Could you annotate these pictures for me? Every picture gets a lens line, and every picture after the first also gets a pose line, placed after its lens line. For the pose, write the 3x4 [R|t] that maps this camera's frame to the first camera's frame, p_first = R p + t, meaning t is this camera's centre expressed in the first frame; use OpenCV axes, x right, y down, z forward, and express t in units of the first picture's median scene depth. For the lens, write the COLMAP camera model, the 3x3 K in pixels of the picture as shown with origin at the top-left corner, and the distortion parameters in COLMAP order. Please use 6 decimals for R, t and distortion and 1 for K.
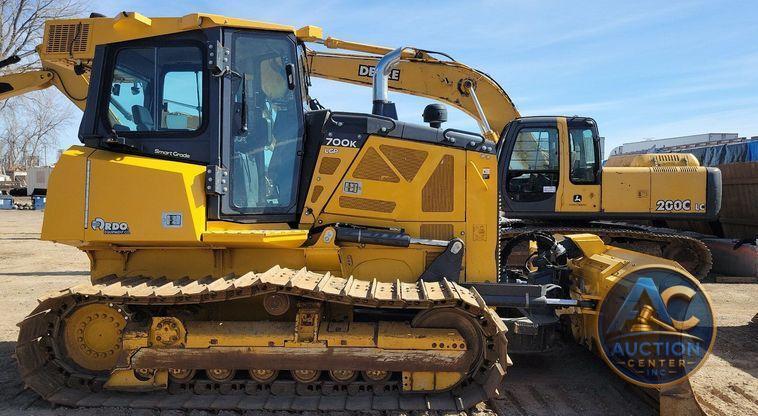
lens RADIAL K [[635.3, 0, 383.1], [0, 635.3, 222.8], [0, 0, 1]] dist [0.015641, 0.006287]
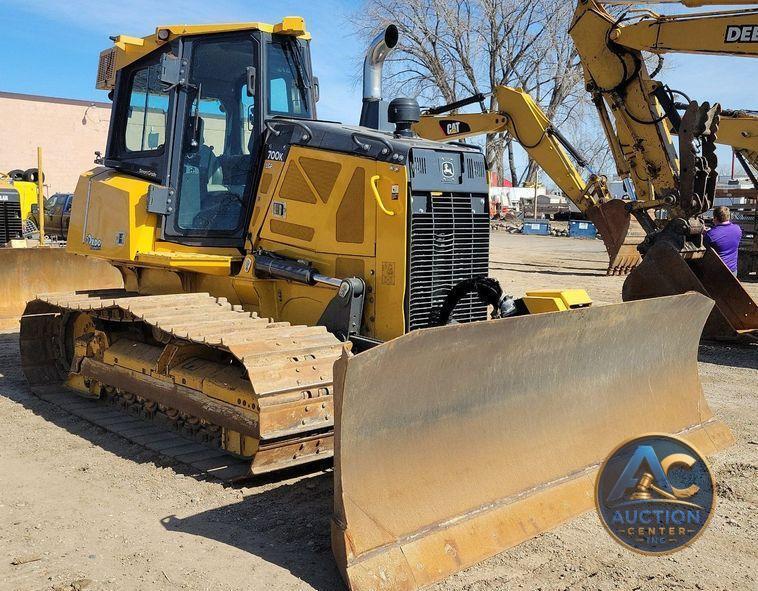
lens RADIAL K [[841.1, 0, 377.1], [0, 841.1, 293.3], [0, 0, 1]] dist [0.018548, 0.000000]
pose [[0.699473, 0.083196, -0.709800, 0.838871], [-0.054615, 0.996519, 0.062982, -0.022115], [0.712569, -0.005288, 0.701582, 0.314122]]
